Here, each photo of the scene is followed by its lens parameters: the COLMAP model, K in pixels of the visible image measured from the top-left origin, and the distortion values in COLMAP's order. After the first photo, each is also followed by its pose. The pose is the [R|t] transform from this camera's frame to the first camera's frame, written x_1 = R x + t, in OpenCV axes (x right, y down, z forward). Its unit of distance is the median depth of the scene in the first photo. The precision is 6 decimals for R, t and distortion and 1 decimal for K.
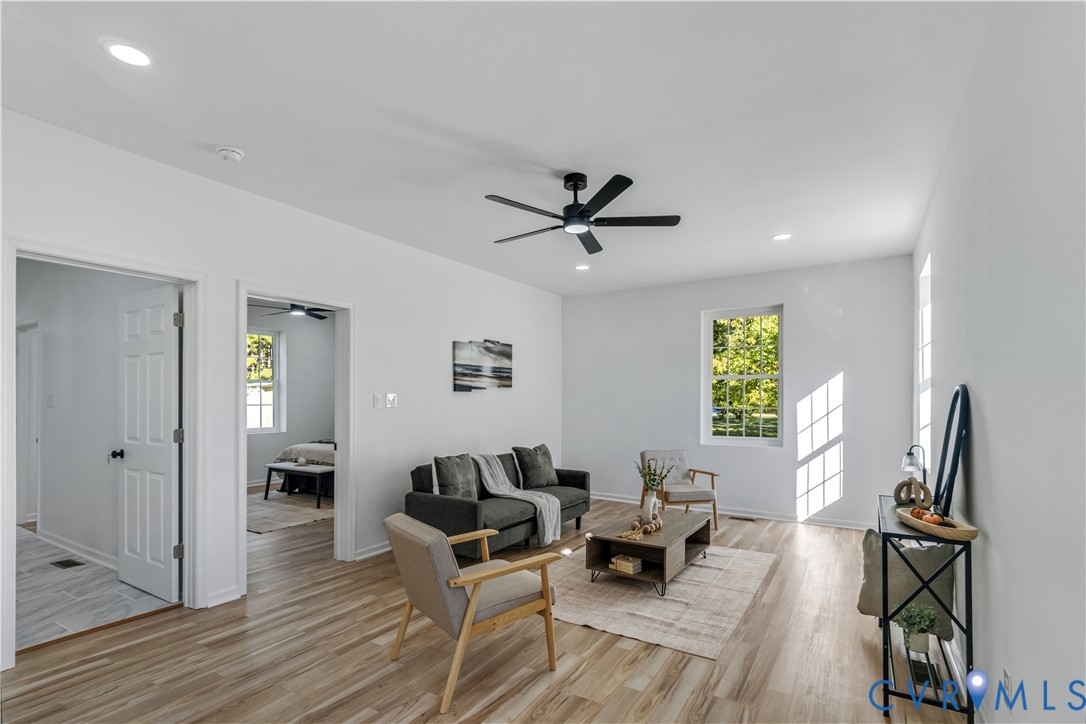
lens RADIAL K [[521.8, 0, 533.5], [0, 521.8, 400.7], [0, 0, 1]] dist [-0.011628, 0.000030]
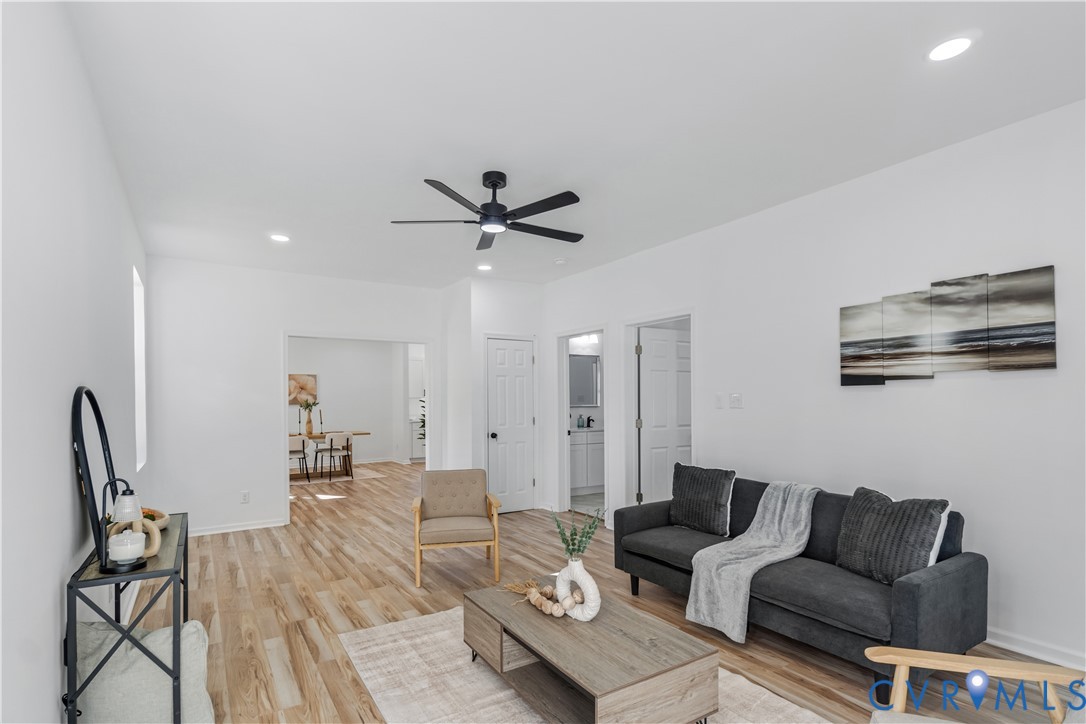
lens RADIAL K [[525.7, 0, 529.9], [0, 525.7, 394.9], [0, 0, 1]] dist [0.004356, 0.001068]
pose [[-0.428350, -0.009551, -0.903563, 0.586706], [-0.000442, 0.999946, -0.010360, 0.000093], [0.903613, -0.004038, -0.428331, 0.911325]]
